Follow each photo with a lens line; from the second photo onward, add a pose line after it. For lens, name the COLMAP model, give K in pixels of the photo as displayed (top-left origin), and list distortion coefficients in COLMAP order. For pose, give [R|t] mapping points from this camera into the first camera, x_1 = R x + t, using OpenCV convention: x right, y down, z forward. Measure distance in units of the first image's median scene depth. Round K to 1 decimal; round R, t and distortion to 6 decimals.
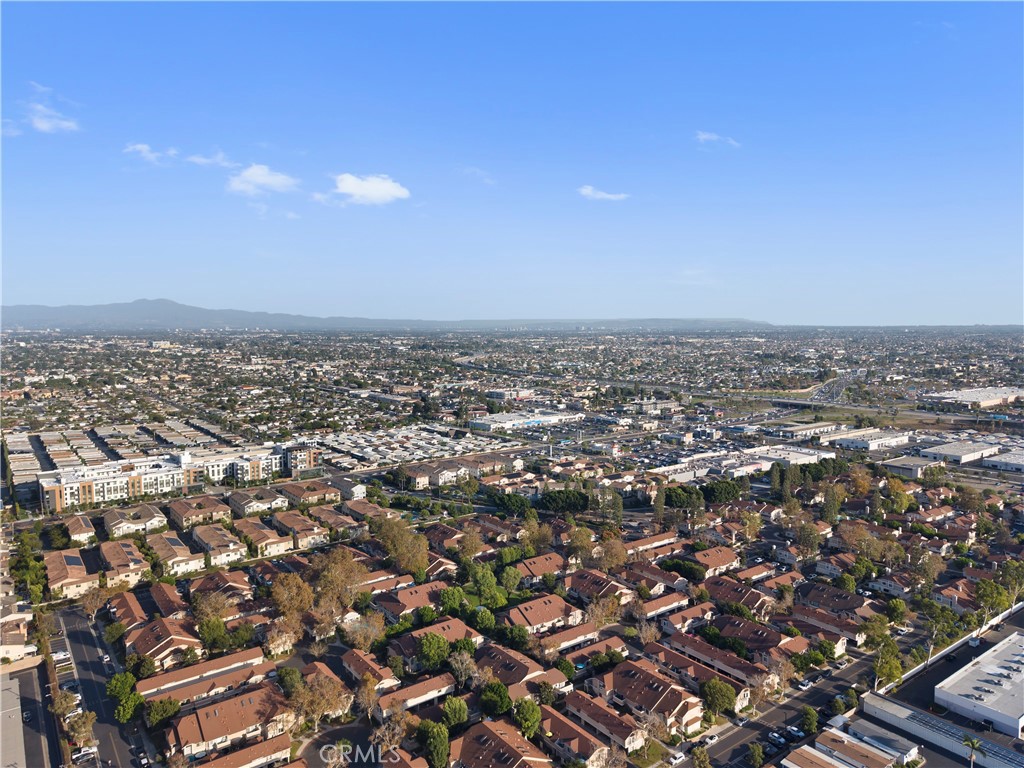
lens RADIAL K [[709.5, 0, 504.9], [0, 709.5, 385.8], [0, 0, 1]] dist [0.051702, 0.001208]
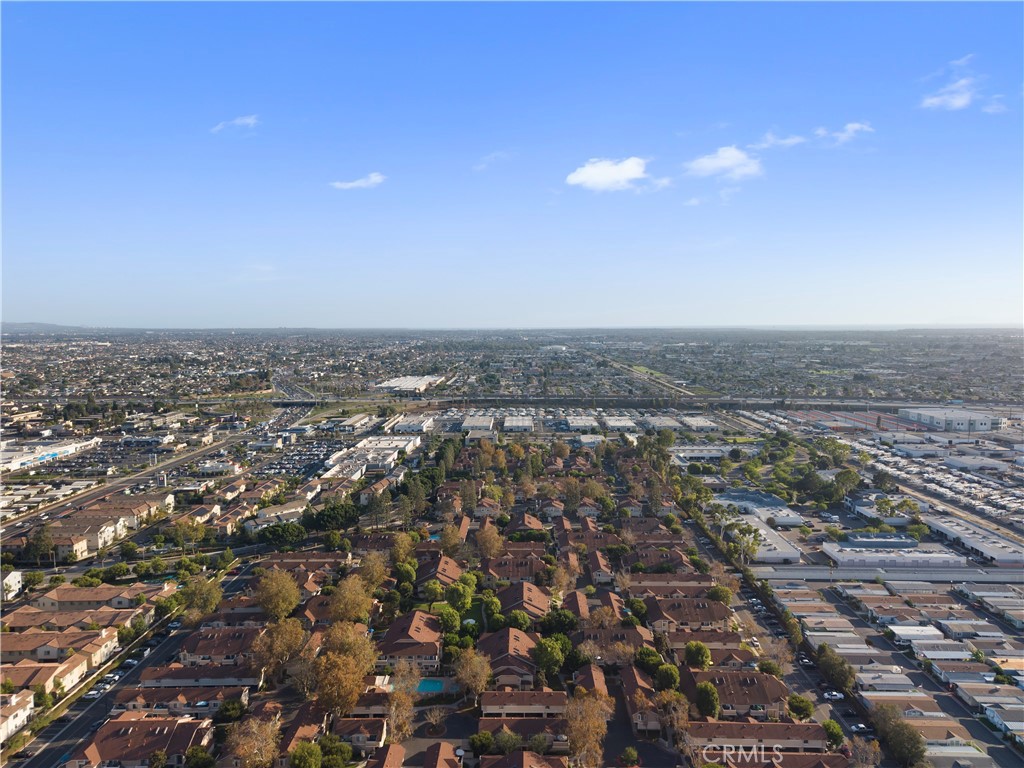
lens RADIAL K [[685.6, 0, 512.8], [0, 685.6, 385.1], [0, 0, 1]] dist [0.009381, 0.002861]
pose [[0.587499, -0.074914, 0.805750, -0.384597], [0.079250, 0.996246, 0.034841, -0.016886], [-0.805335, 0.043387, 0.591230, 0.222394]]
